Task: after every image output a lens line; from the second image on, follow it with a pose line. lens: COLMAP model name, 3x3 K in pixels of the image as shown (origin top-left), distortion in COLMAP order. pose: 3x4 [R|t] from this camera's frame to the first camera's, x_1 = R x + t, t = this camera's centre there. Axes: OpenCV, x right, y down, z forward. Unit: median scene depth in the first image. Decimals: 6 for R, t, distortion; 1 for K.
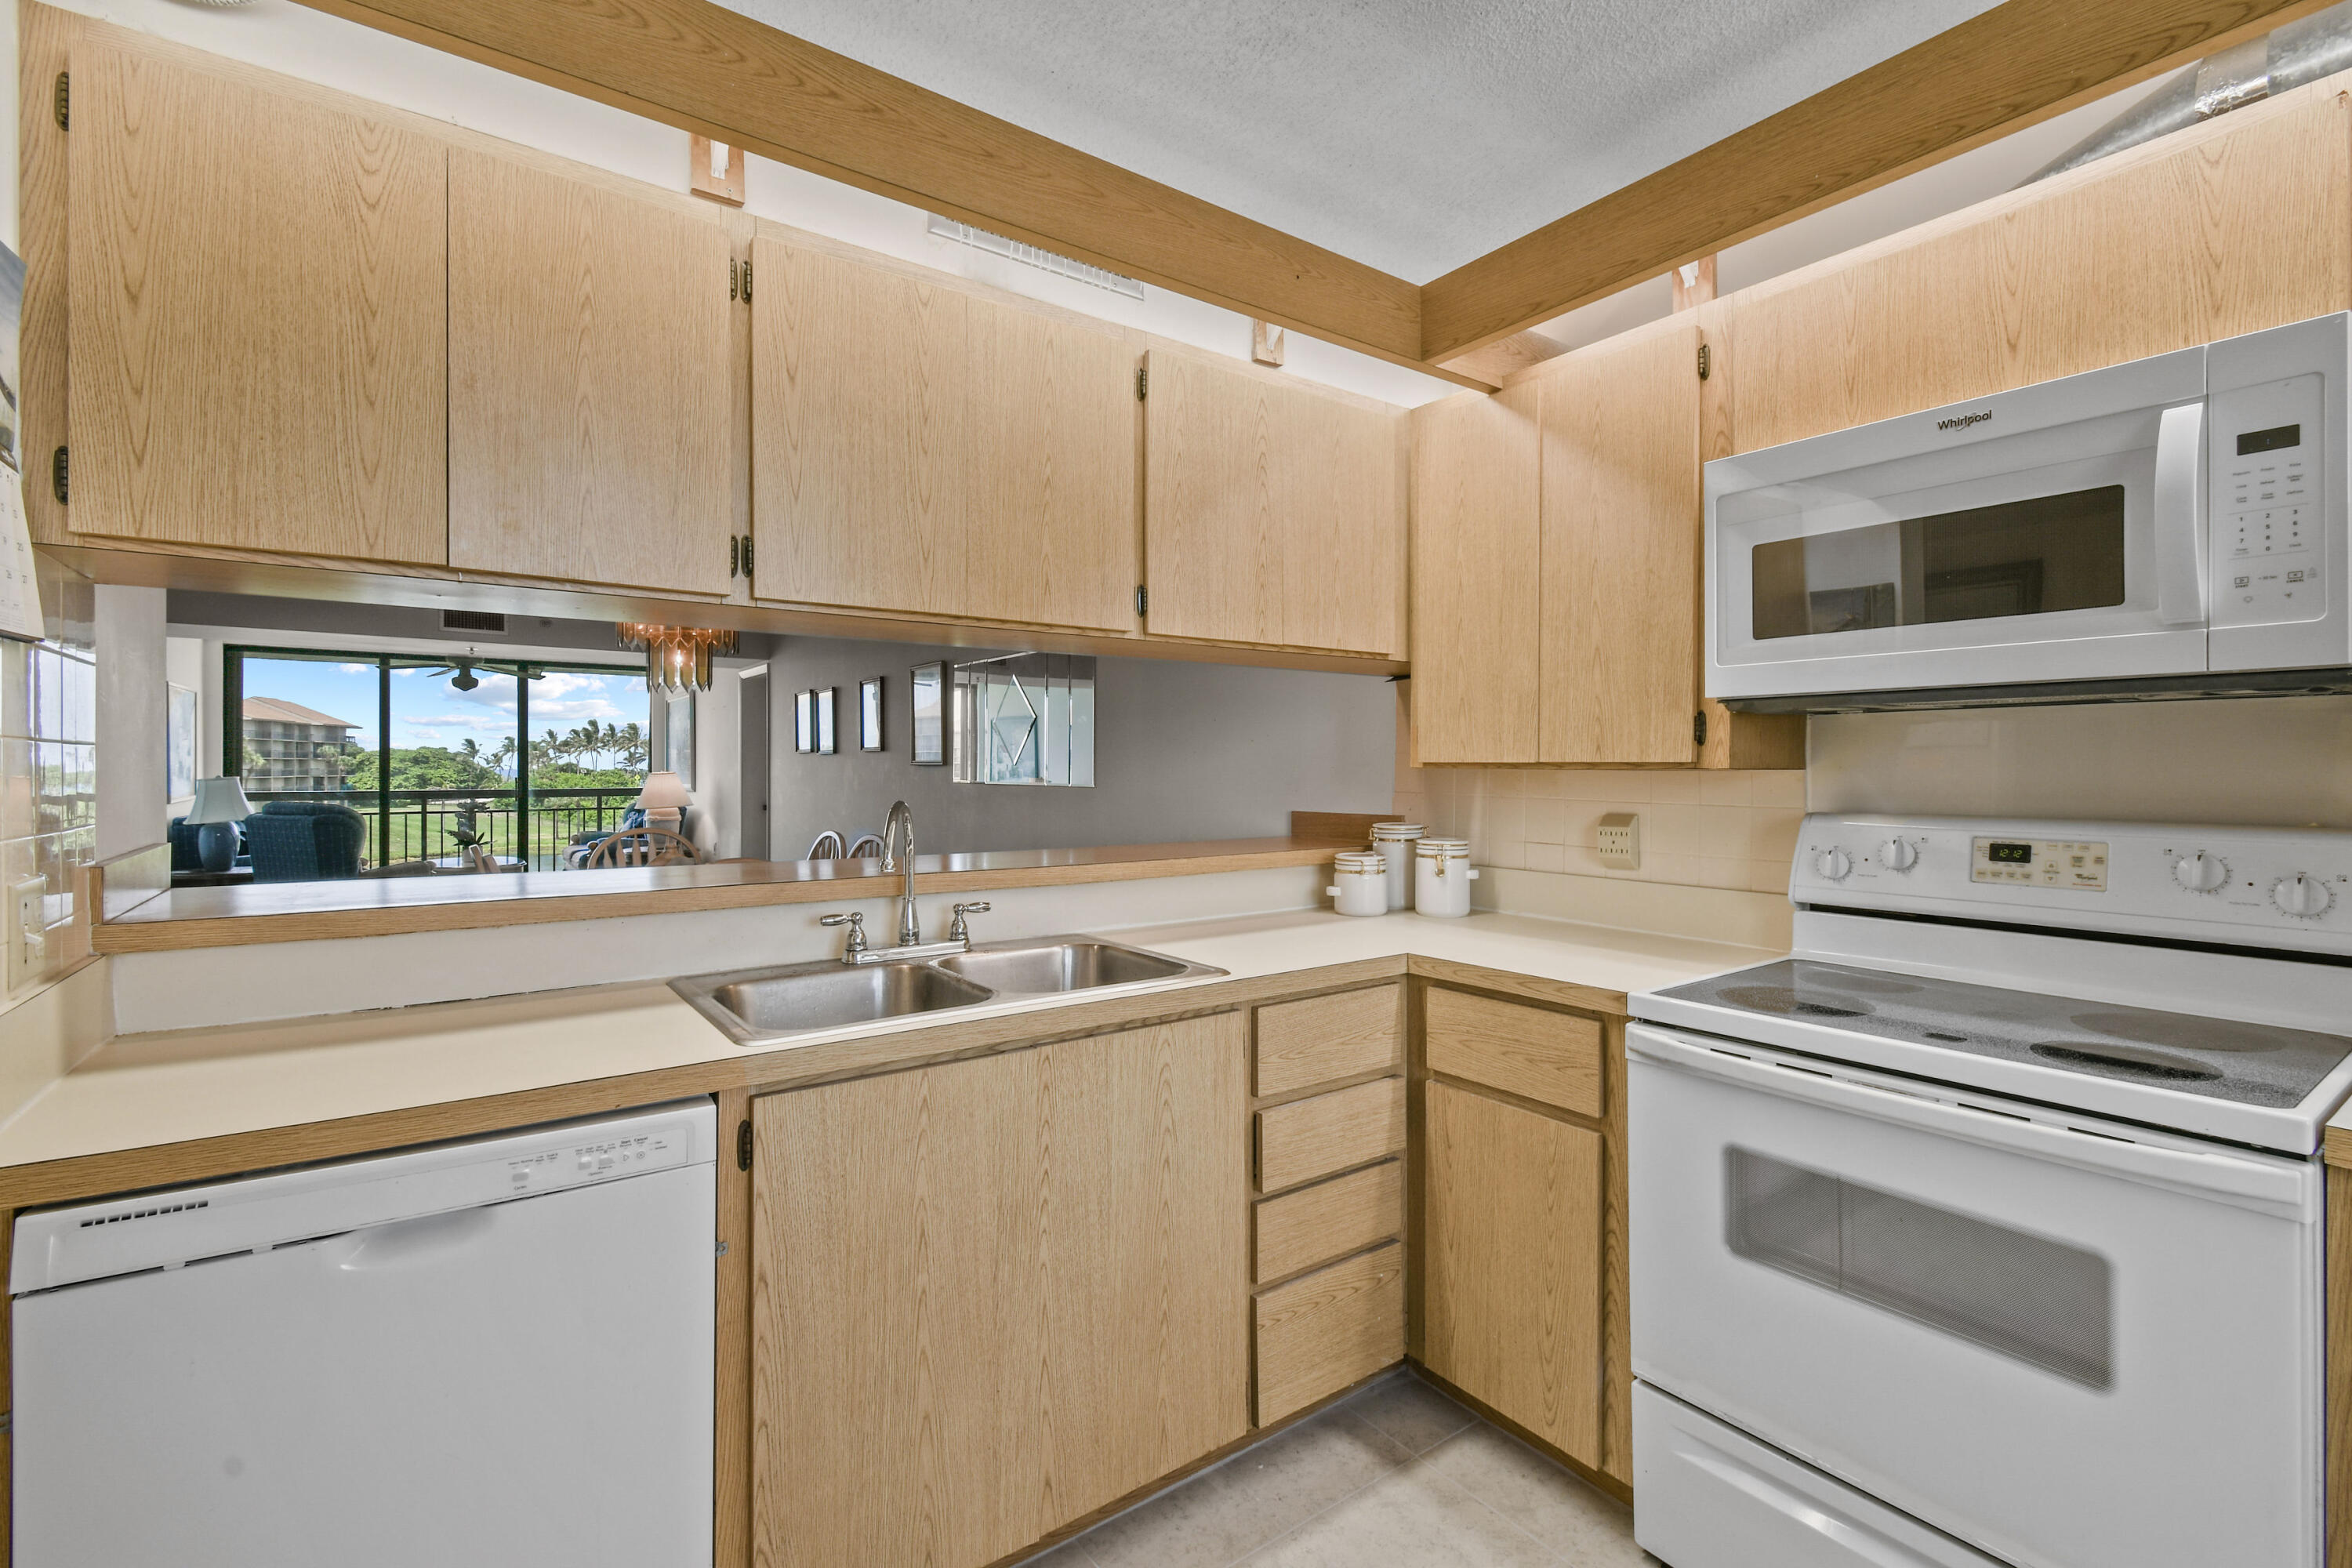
lens RADIAL K [[1034.7, 0, 1176.4], [0, 1034.7, 765.0], [0, 0, 1]] dist [0.000882, -0.001420]
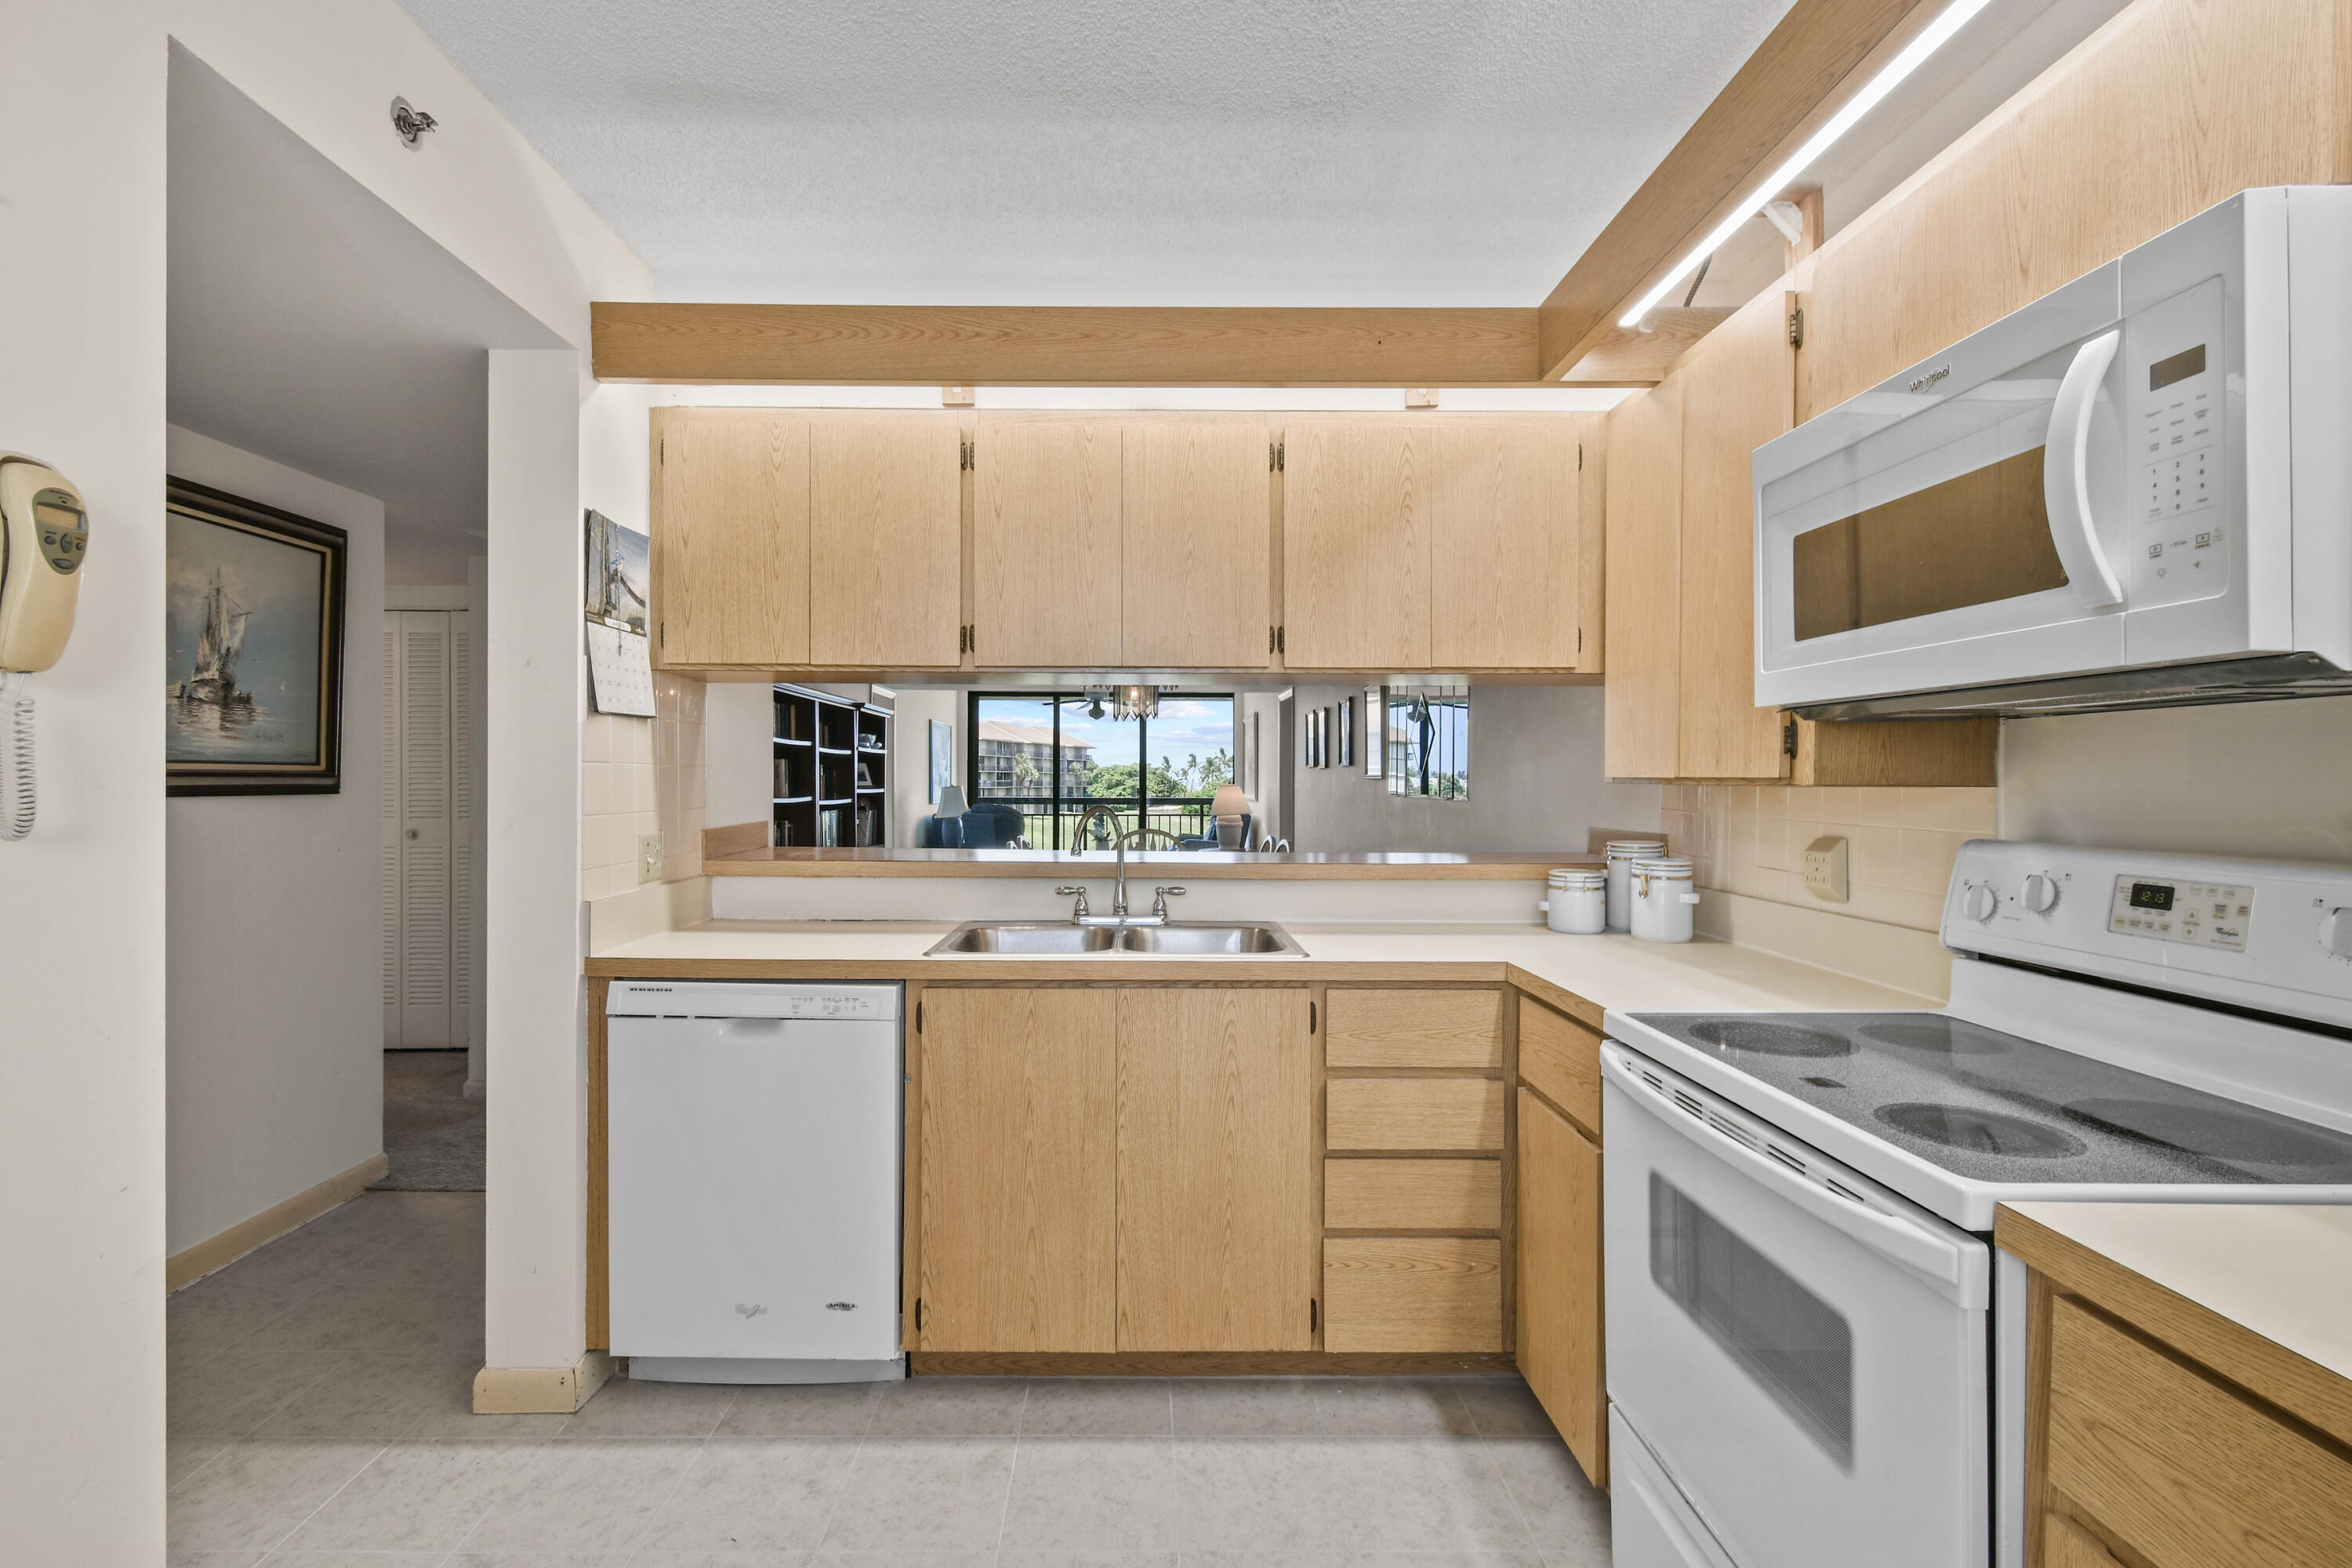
lens RADIAL K [[1086.2, 0, 1148.3], [0, 1086.2, 780.4], [0, 0, 1]] dist [-0.004108, -0.000267]
pose [[0.795966, 0.003651, -0.605331, 0.654983], [-0.002610, 0.999993, 0.002599, -0.001465], [0.605336, -0.000489, 0.795970, -0.087038]]
